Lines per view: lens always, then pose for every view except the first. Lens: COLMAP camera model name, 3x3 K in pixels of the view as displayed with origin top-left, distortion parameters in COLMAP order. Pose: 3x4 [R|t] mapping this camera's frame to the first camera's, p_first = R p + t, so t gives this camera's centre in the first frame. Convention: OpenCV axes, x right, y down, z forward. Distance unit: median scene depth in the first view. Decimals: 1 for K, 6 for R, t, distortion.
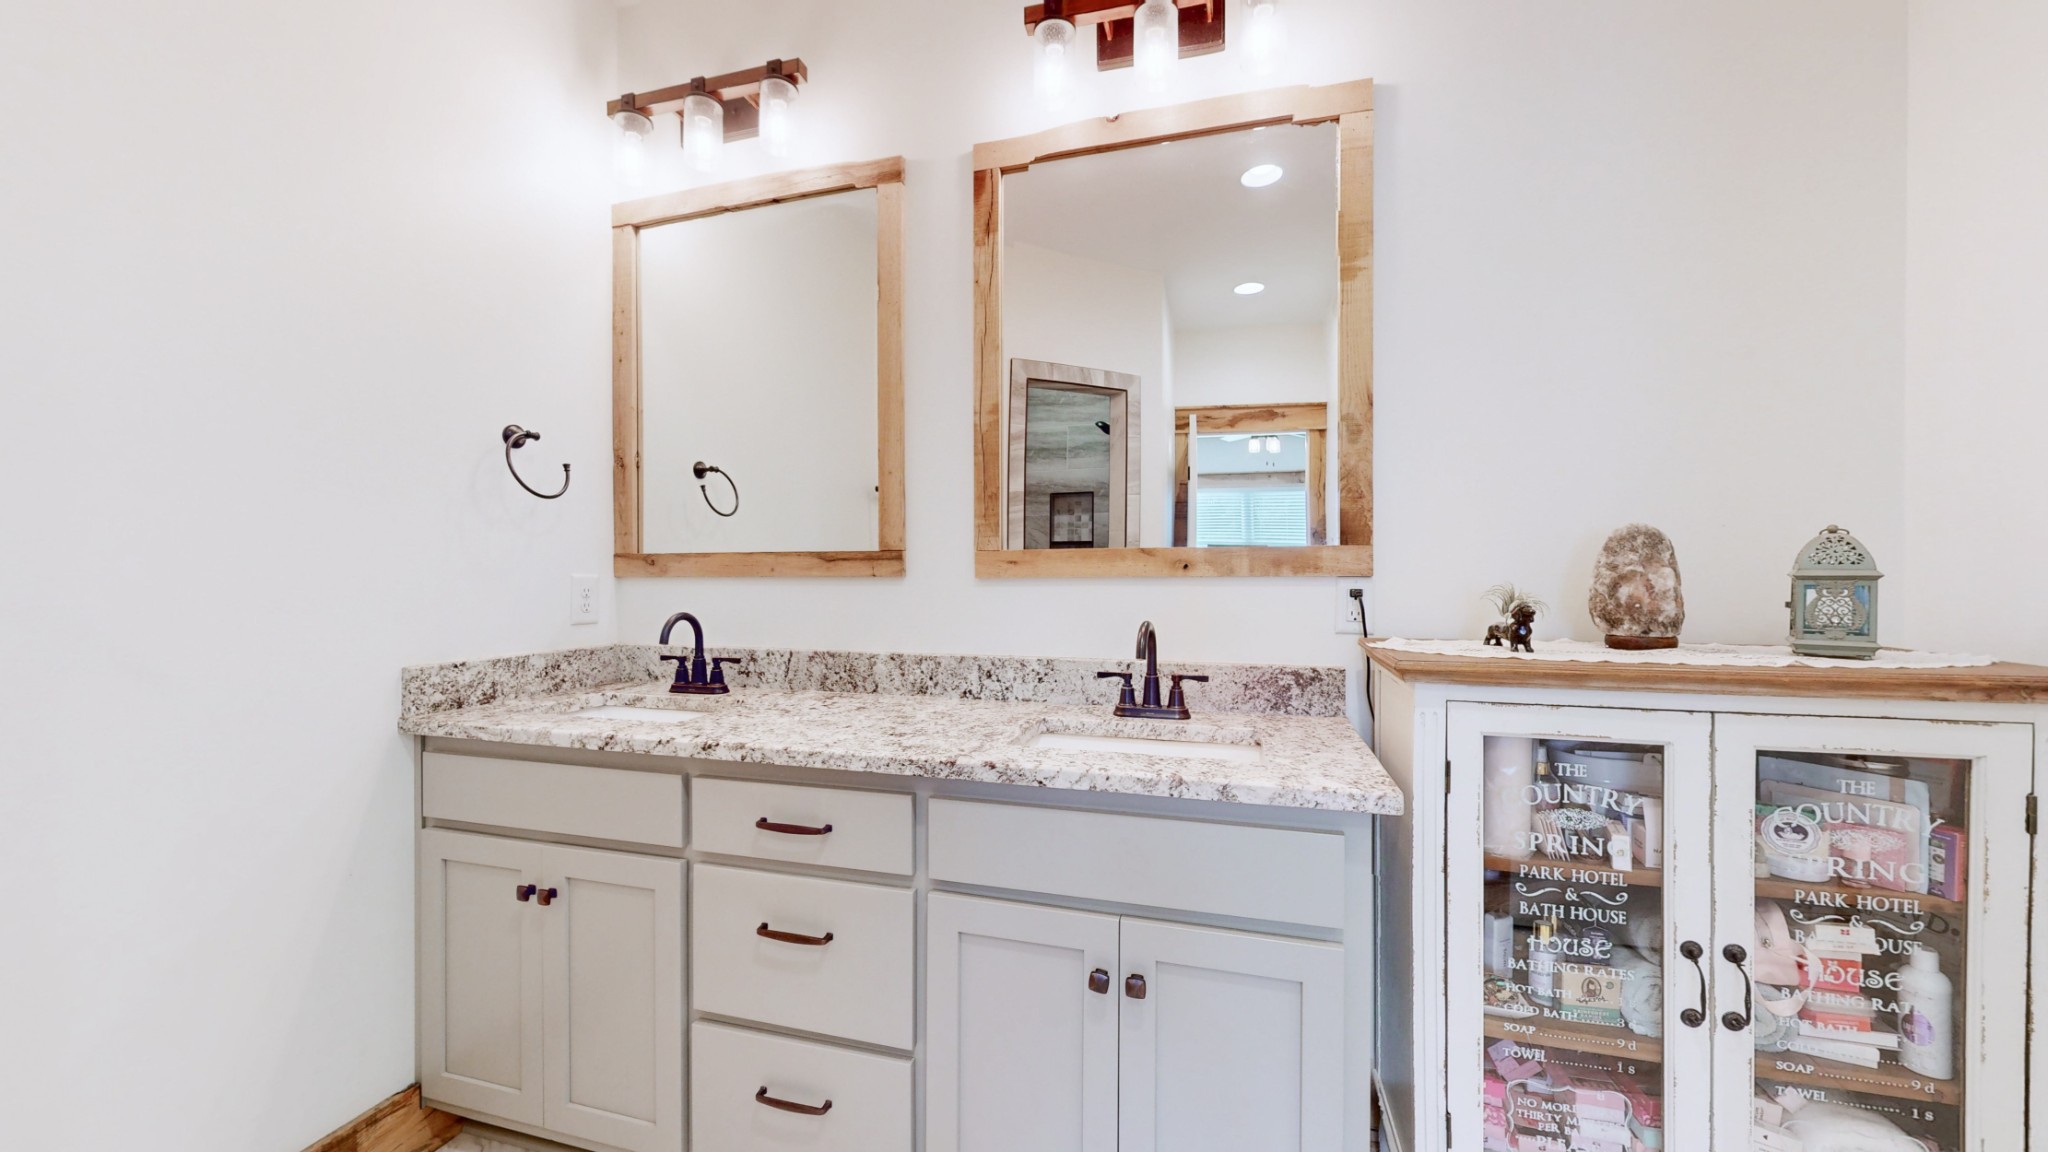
lens RADIAL K [[750.5, 0, 1014.4], [0, 750.5, 580.4], [0, 0, 1]] dist [0.000924, -0.000645]
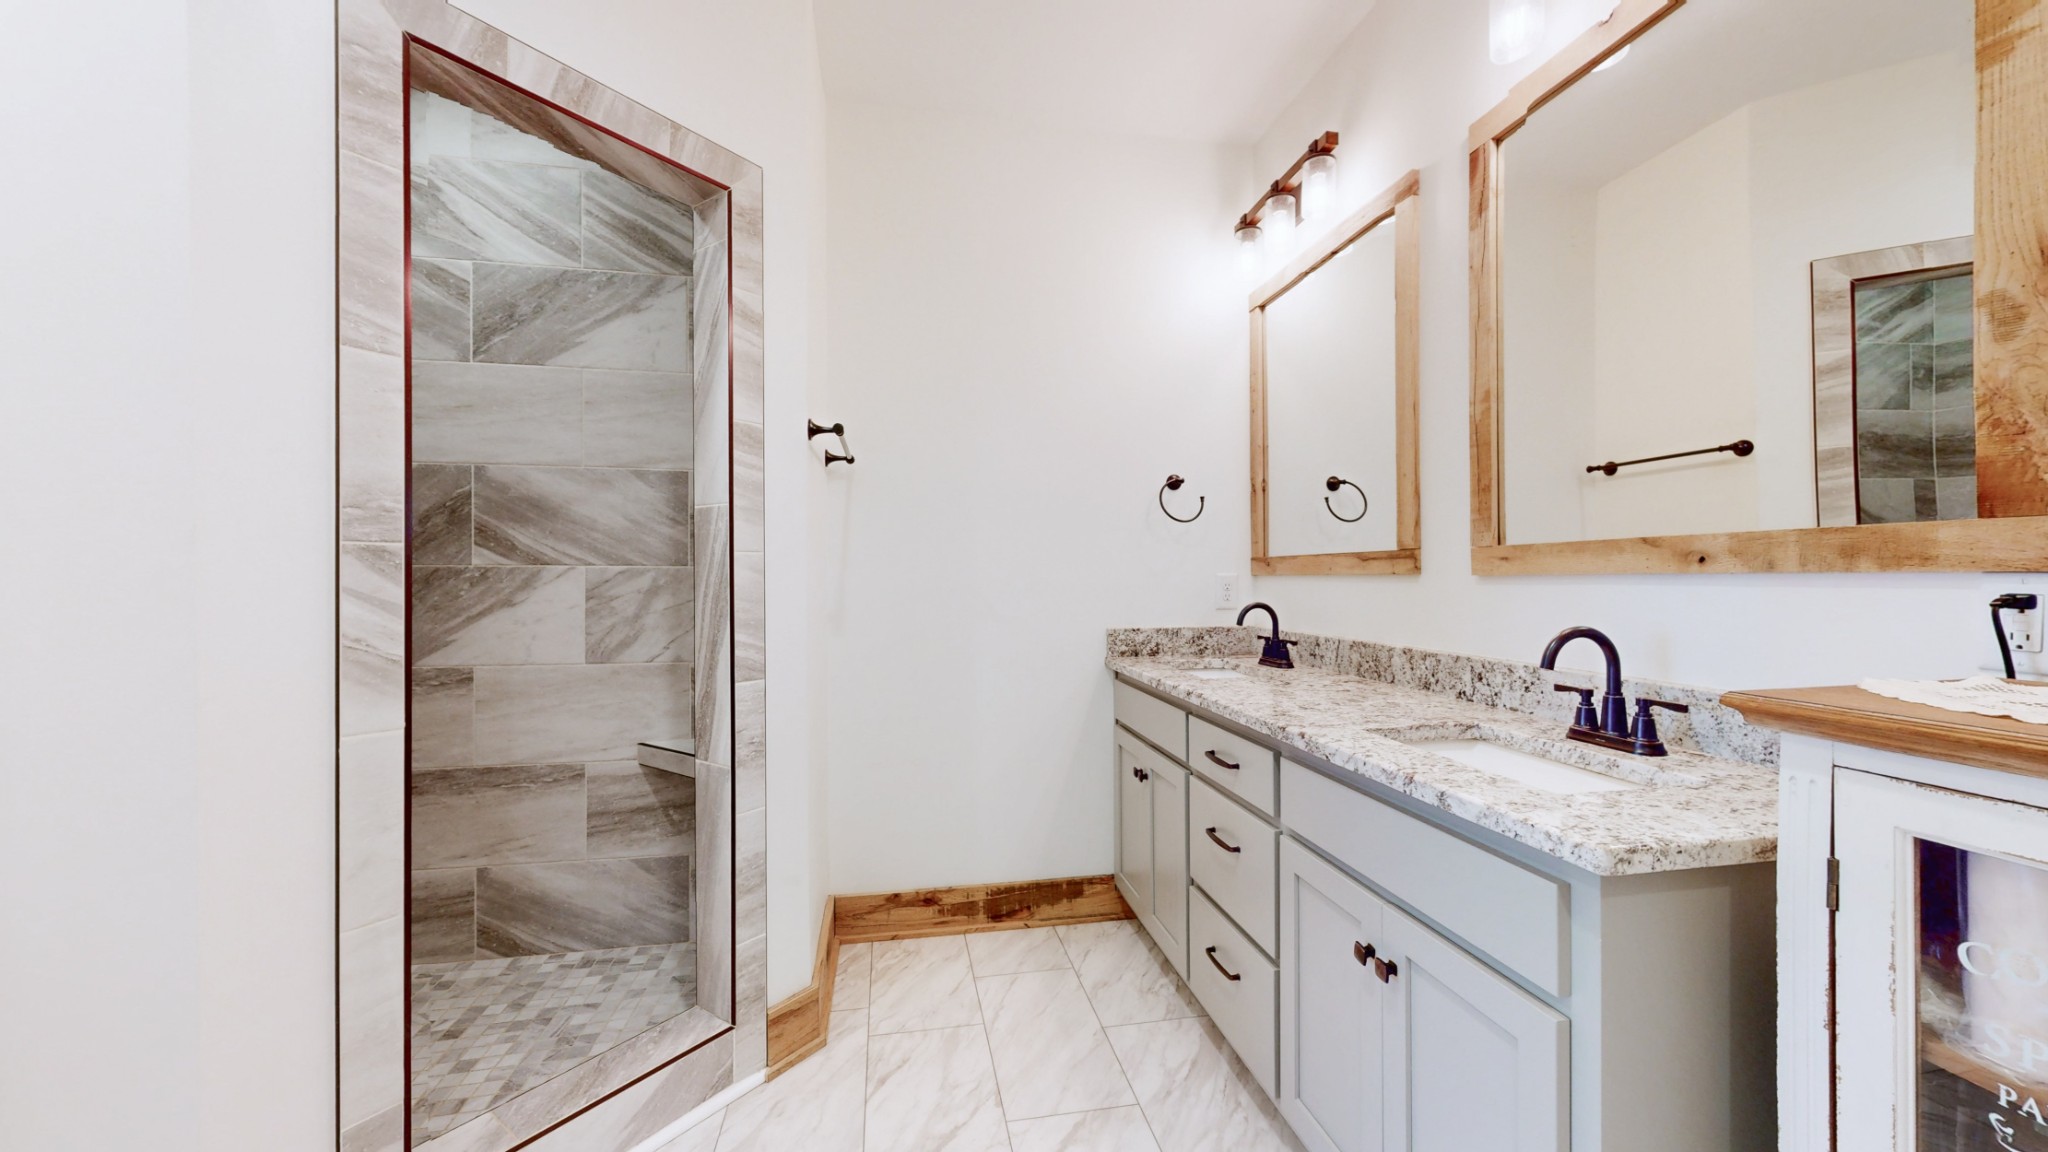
lens RADIAL K [[750.5, 0, 1022.9], [0, 750.5, 577.0], [0, 0, 1]] dist [0.000924, -0.000645]
pose [[0.442343, -0.000081, -0.896846, 0.559982], [-0.000842, 1.000000, -0.000506, -0.000447], [0.896845, 0.000979, 0.442343, 0.059675]]
